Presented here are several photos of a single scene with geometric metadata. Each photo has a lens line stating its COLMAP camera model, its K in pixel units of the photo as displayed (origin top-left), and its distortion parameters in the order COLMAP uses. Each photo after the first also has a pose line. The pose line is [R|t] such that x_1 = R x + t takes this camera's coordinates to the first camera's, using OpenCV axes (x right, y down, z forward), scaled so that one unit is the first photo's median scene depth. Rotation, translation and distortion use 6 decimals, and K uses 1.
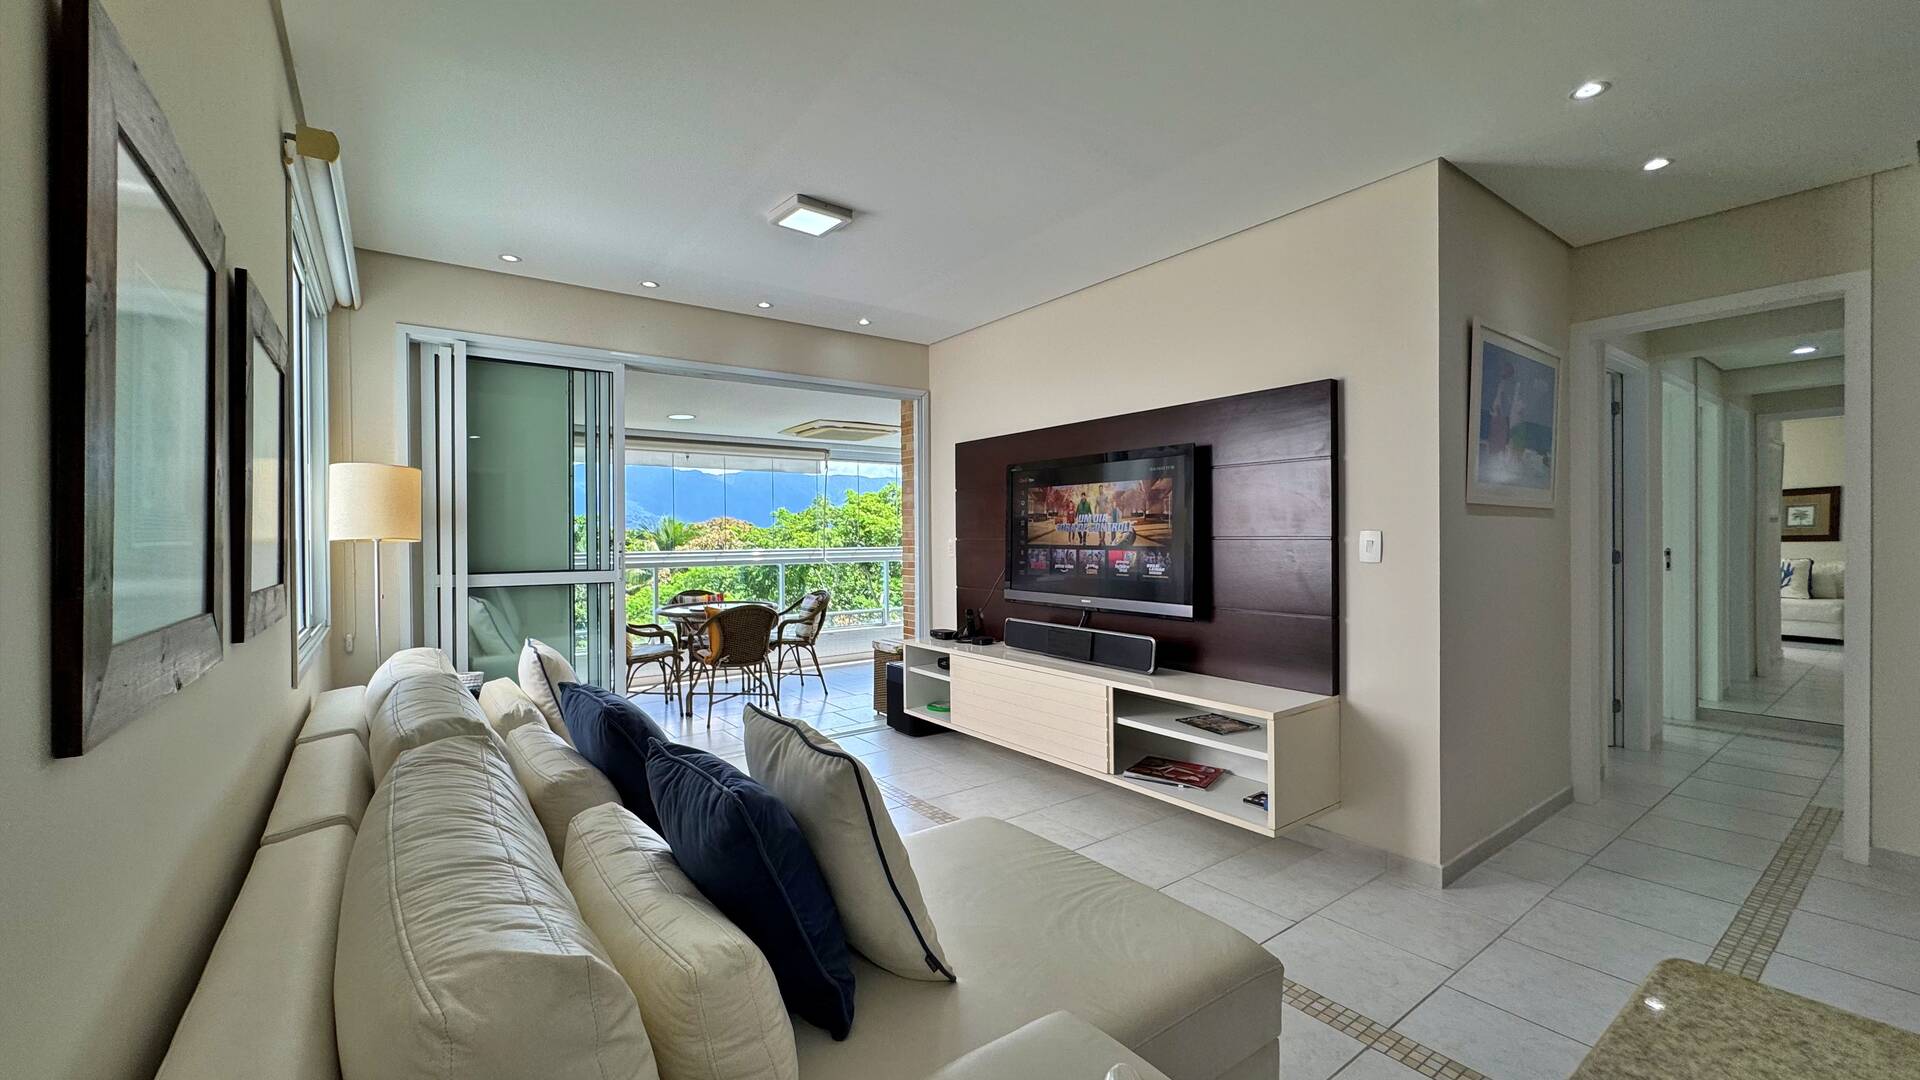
lens RADIAL K [[764.4, 0, 958.2], [0, 764.4, 540.8], [0, 0, 1]] dist [-0.003886, 0.000980]
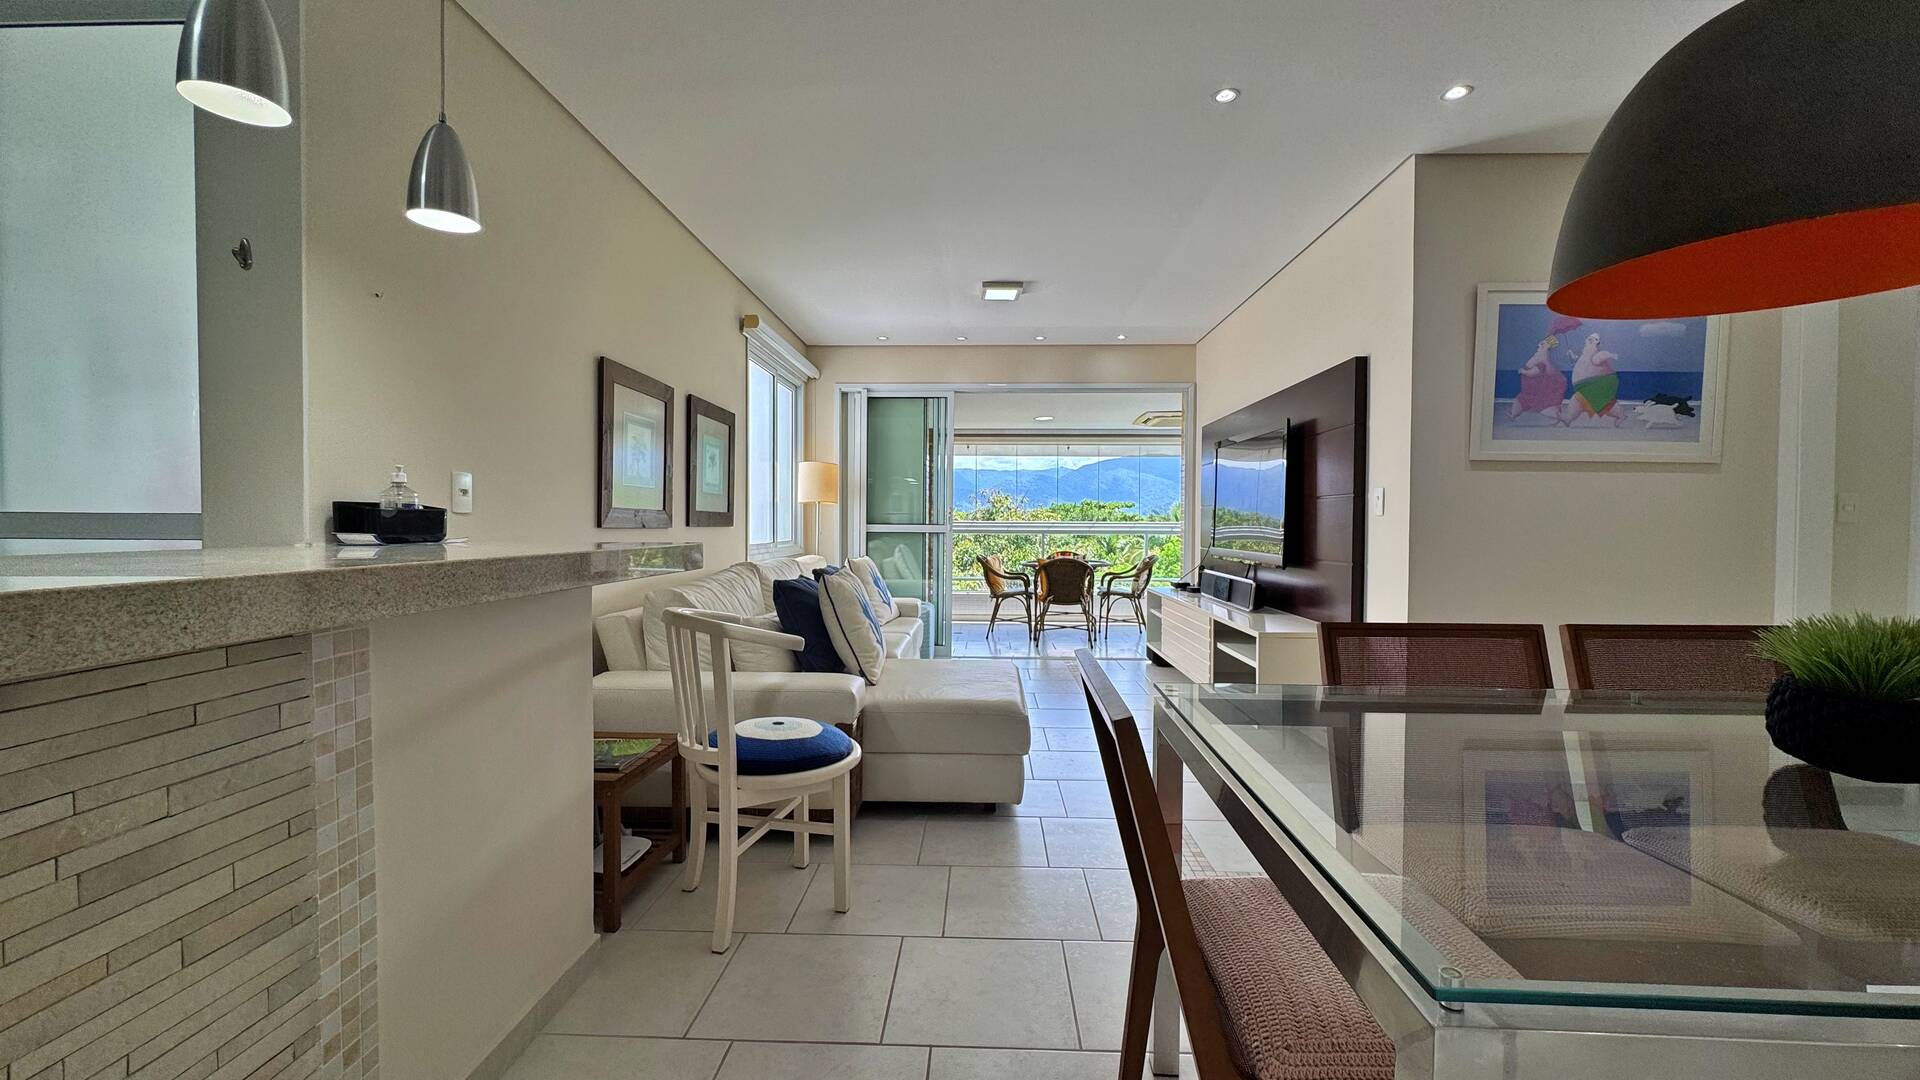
lens RADIAL K [[764.4, 0, 962.4], [0, 764.4, 539.8], [0, 0, 1]] dist [-0.003886, 0.000980]
pose [[0.783286, 0.025725, -0.621129, 0.546183], [-0.015977, 0.999646, 0.021254, 0.035718], [0.621456, -0.006724, 0.783420, -0.198983]]
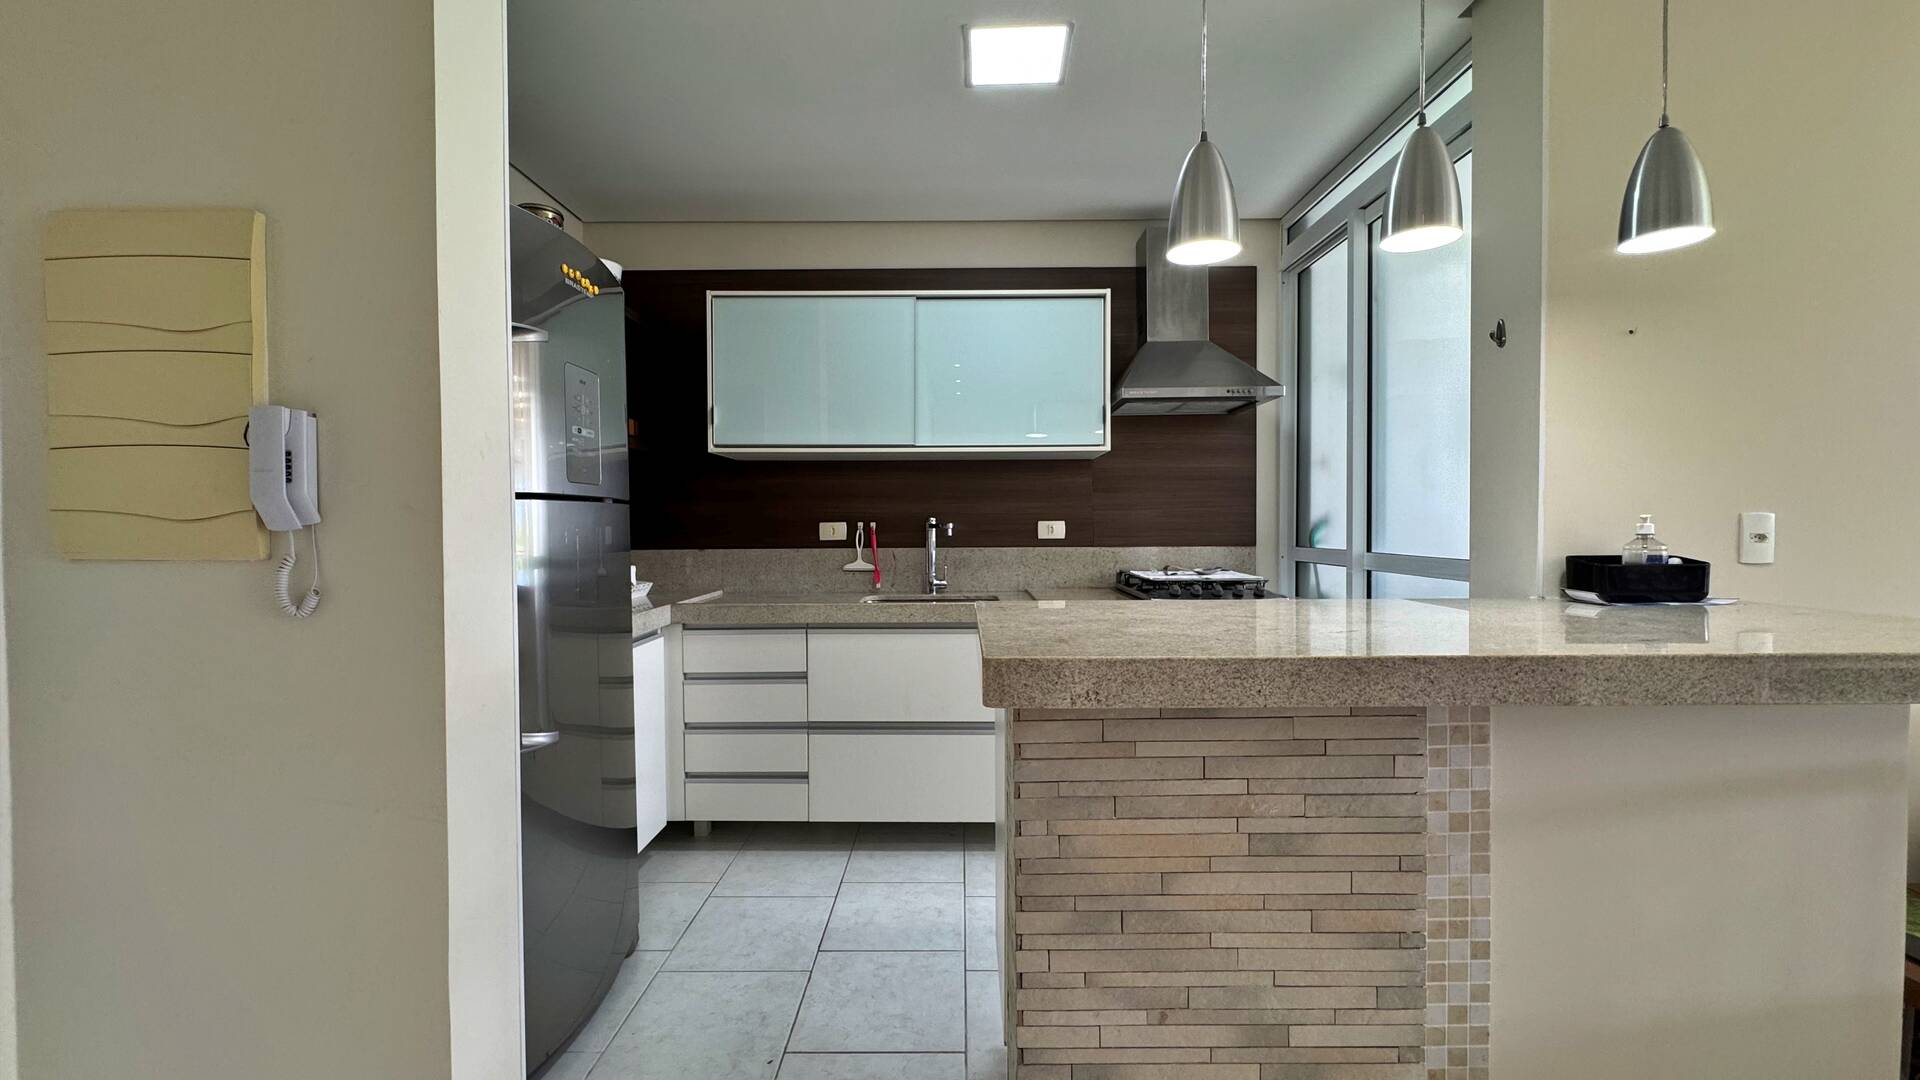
lens RADIAL K [[764.4, 0, 957.0], [0, 764.4, 540.3], [0, 0, 1]] dist [-0.003886, 0.000980]
pose [[-0.597161, 0.029244, -0.801588, 0.551942], [0.003978, 0.999431, 0.033498, 0.003925], [0.802112, 0.016814, -0.596937, -0.100754]]
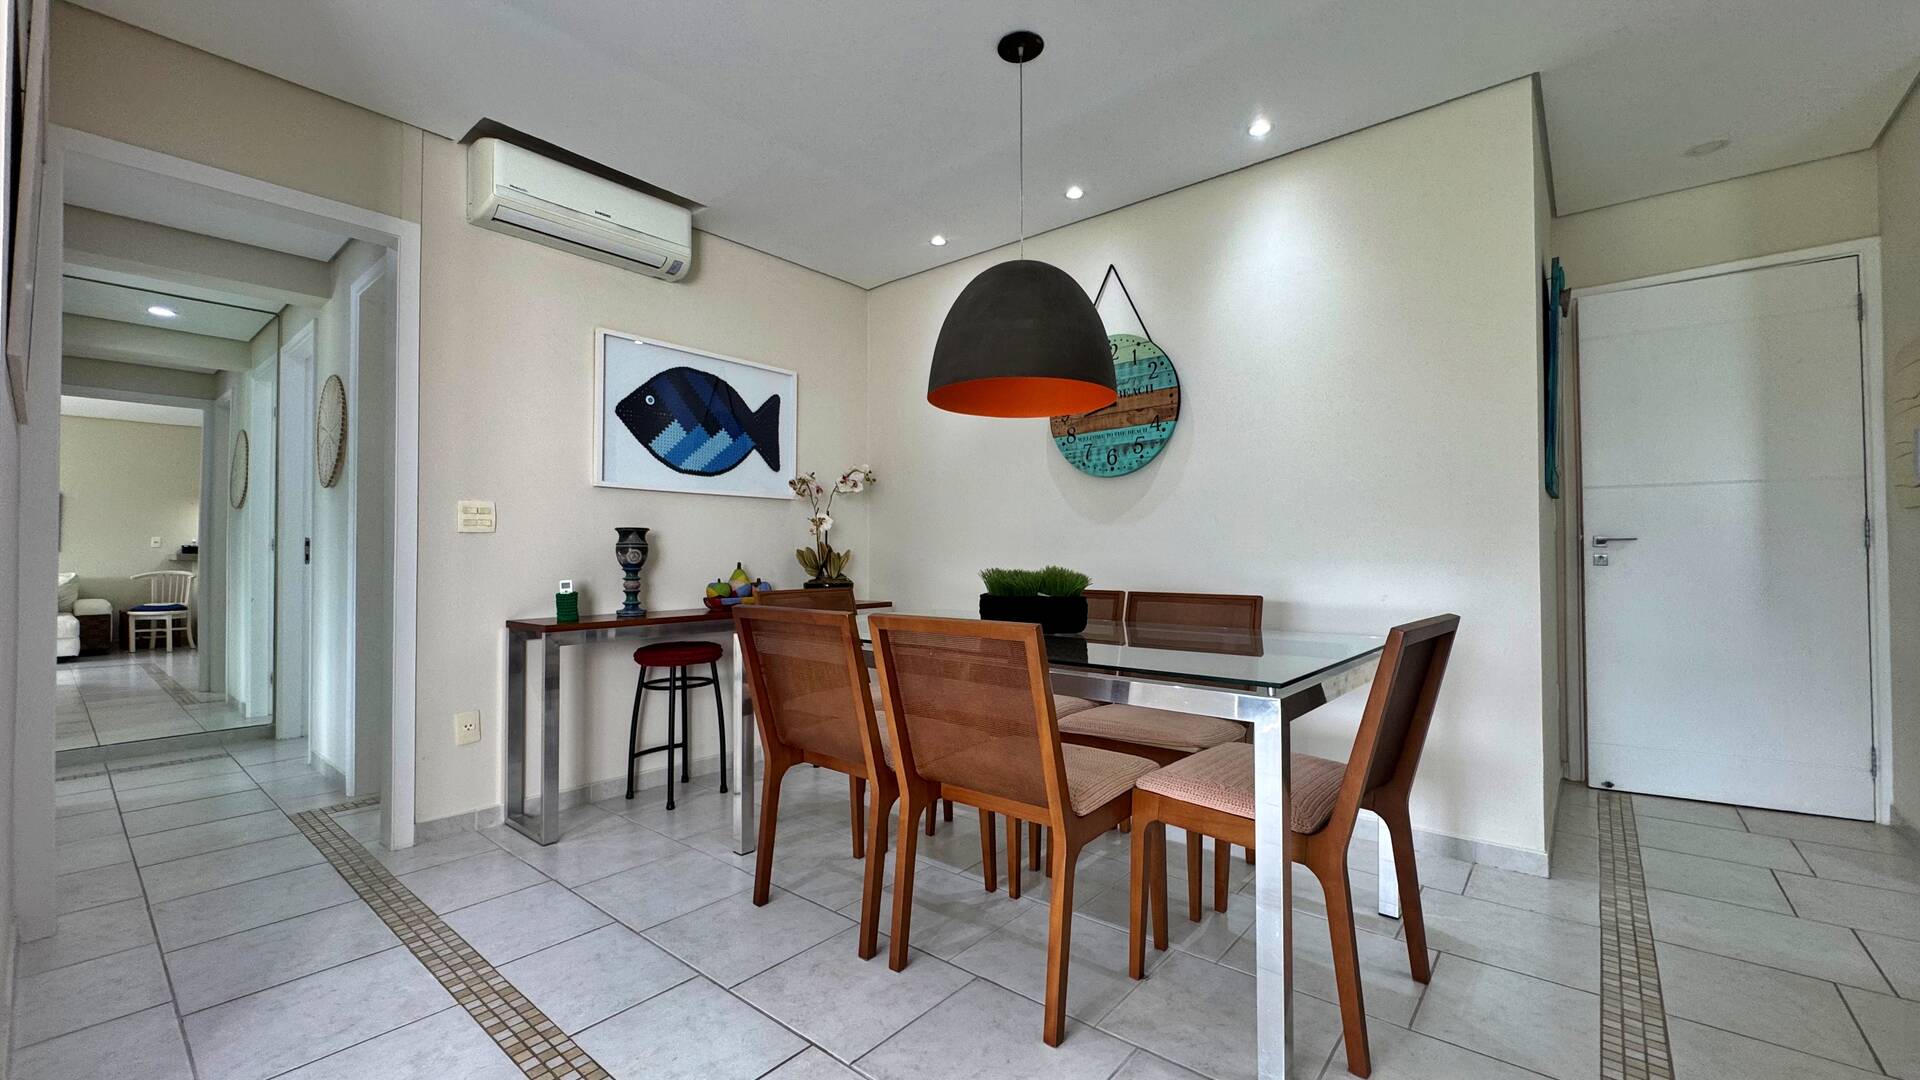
lens RADIAL K [[764.4, 0, 957.1], [0, 764.4, 540.5], [0, 0, 1]] dist [-0.003886, 0.000980]
pose [[-0.235928, 0.027672, 0.971376, 0.070880], [0.012723, 0.999597, -0.025386, 0.055323], [-0.971687, 0.006369, -0.236185, 0.395883]]
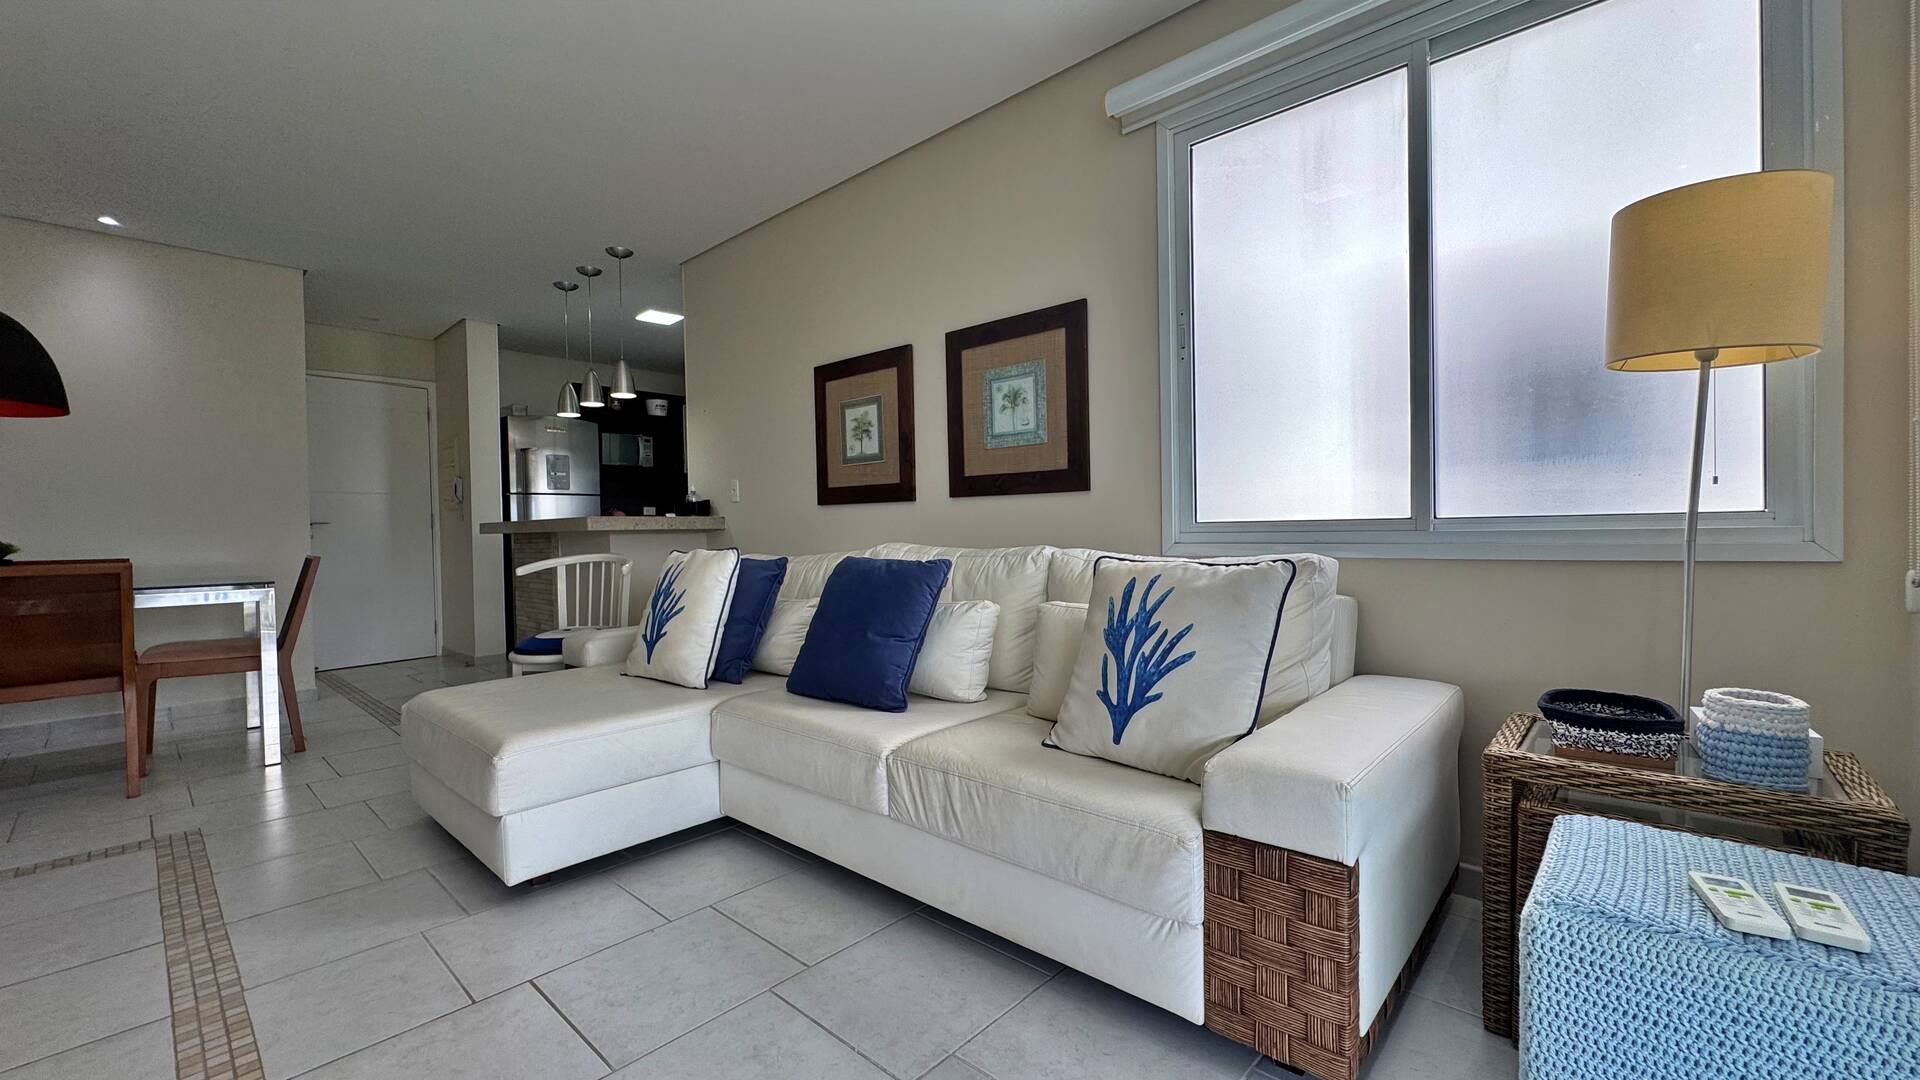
lens RADIAL K [[764.4, 0, 958.2], [0, 764.4, 541.3], [0, 0, 1]] dist [-0.003886, 0.000980]
pose [[-0.981172, 0.029340, -0.190893, -0.175371], [0.025077, 0.999380, 0.024710, 0.069891], [0.191500, 0.019458, -0.981300, 1.097450]]
